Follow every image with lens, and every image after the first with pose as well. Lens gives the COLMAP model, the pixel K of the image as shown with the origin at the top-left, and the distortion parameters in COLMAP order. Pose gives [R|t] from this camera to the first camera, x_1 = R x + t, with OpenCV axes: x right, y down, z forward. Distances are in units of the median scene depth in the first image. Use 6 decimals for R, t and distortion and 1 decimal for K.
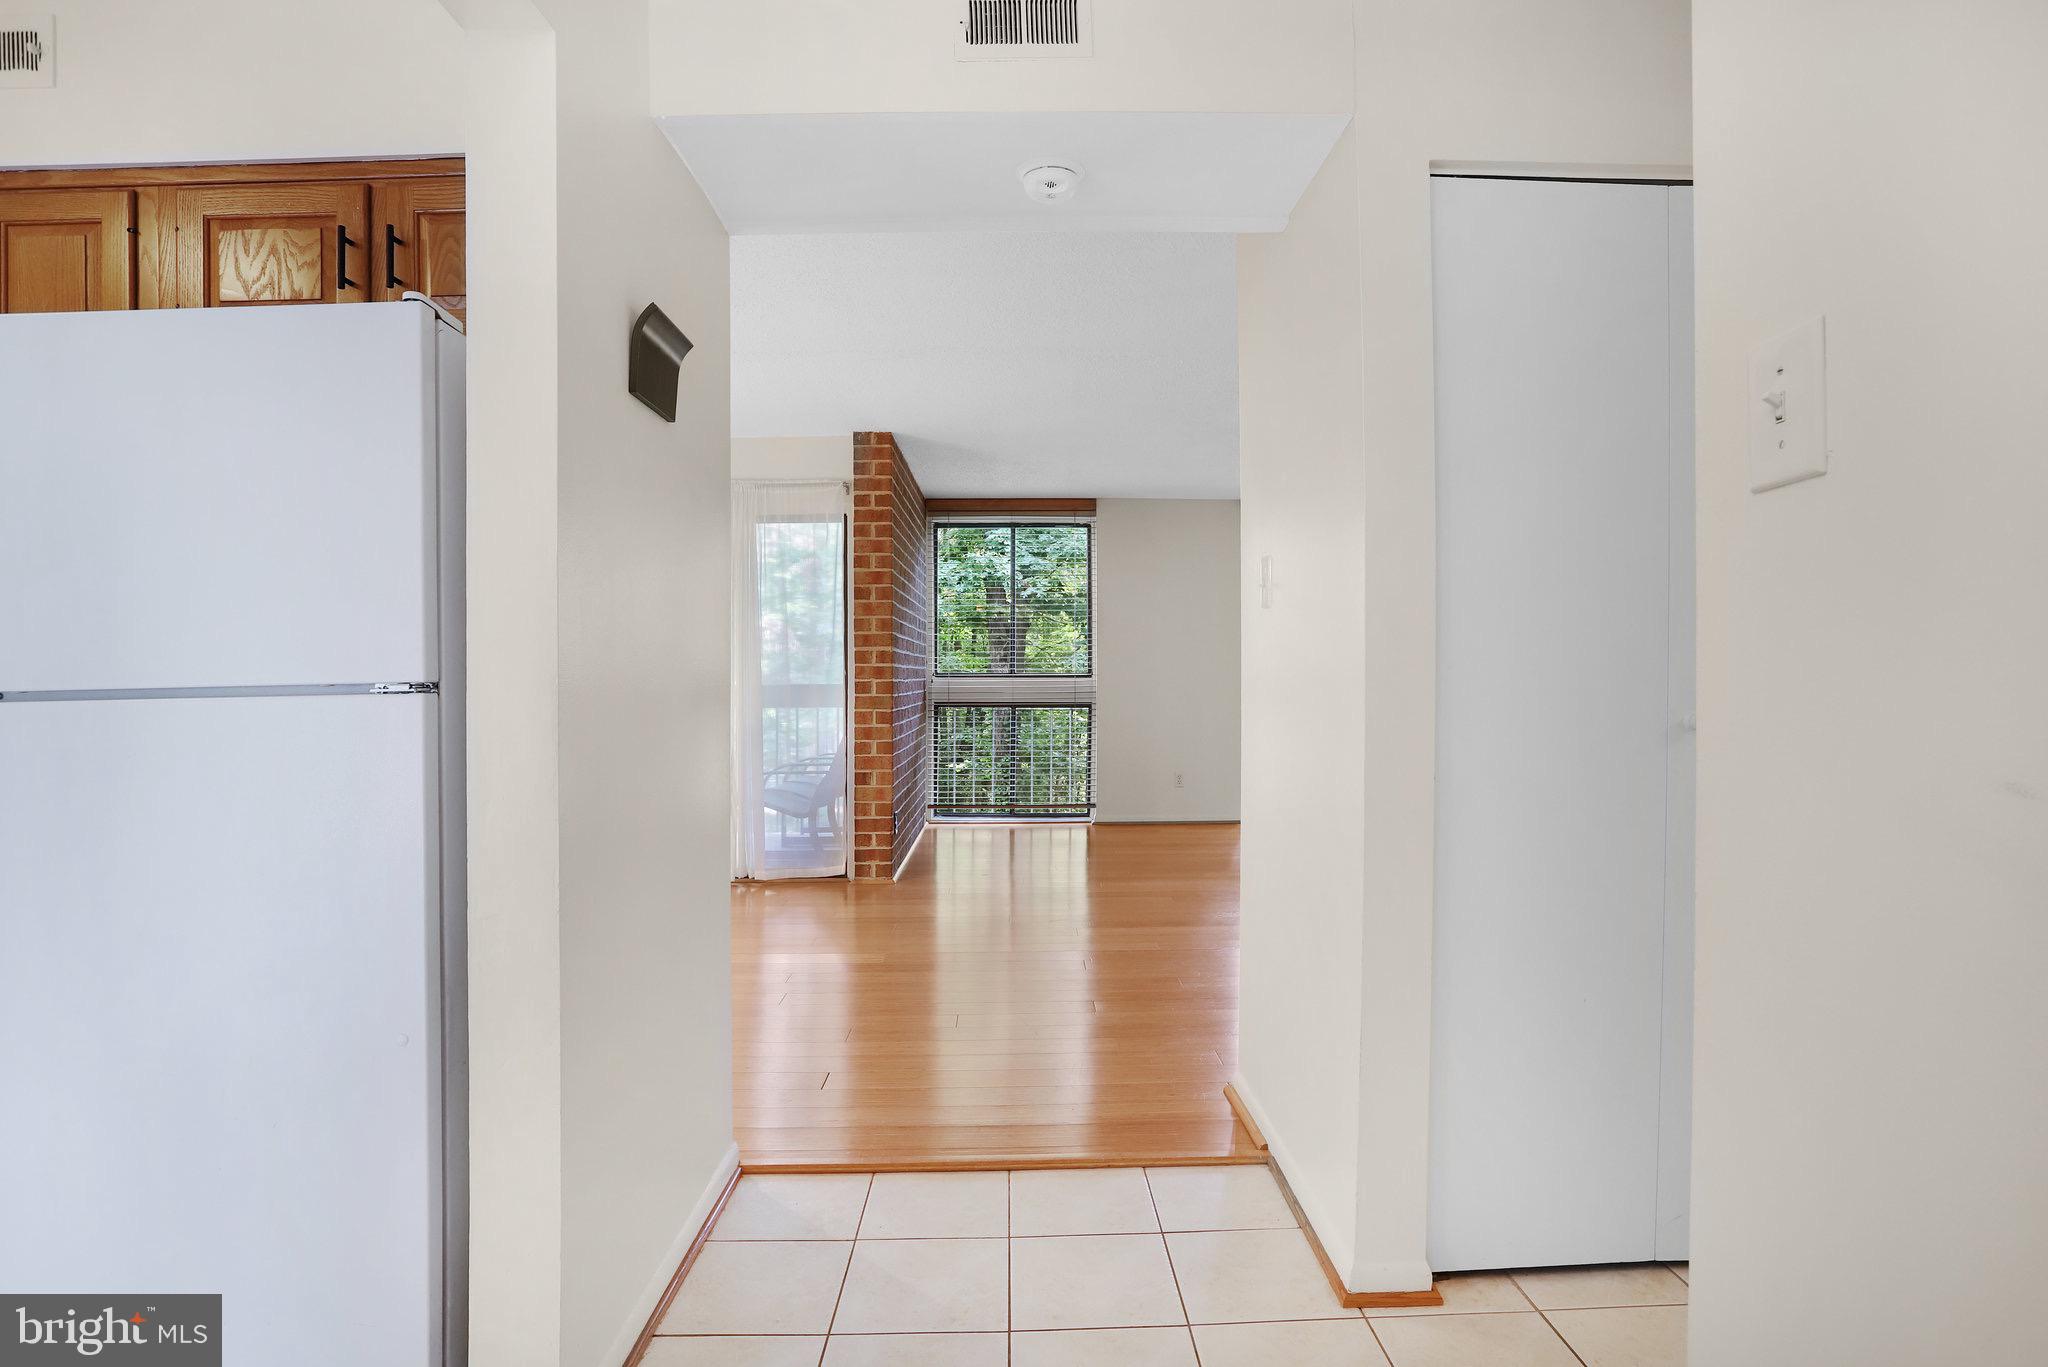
lens RADIAL K [[1025.8, 0, 1024.0], [0, 1025.8, 683.5], [0, 0, 1]] dist [-0.065749, 0.024520]
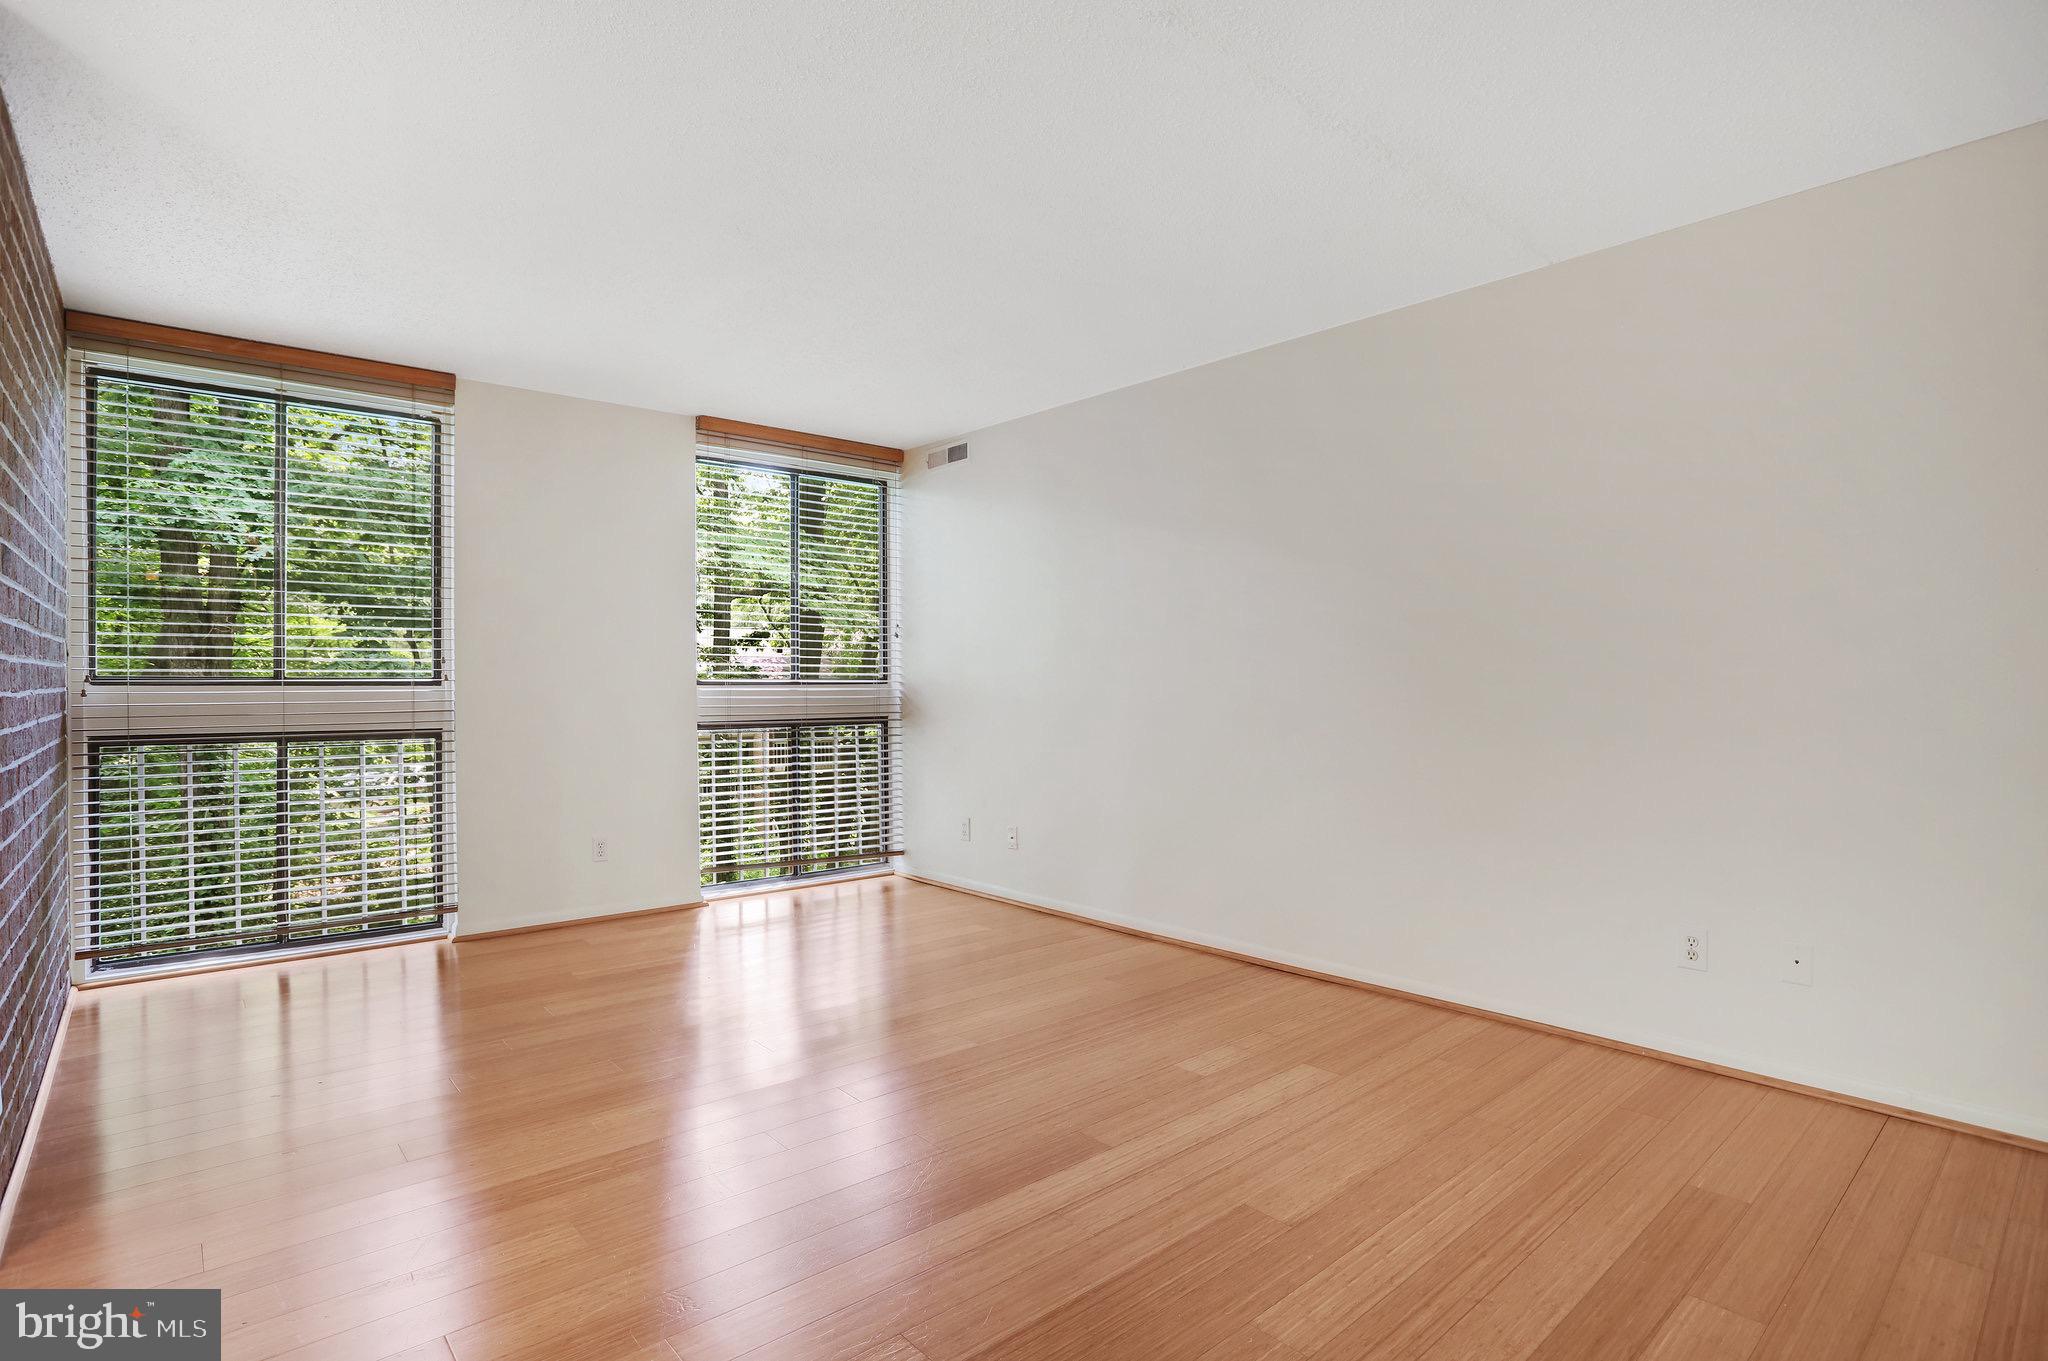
lens RADIAL K [[1008.3, 0, 1024.0], [0, 1008.3, 680.5], [0, 0, 1]] dist [-0.042060, -0.000277]
pose [[0.760645, 0.002024, 0.649165, -0.048396], [0.004487, 0.999955, -0.008375, -0.002558], [-0.649153, 0.009283, 0.760602, 0.368076]]
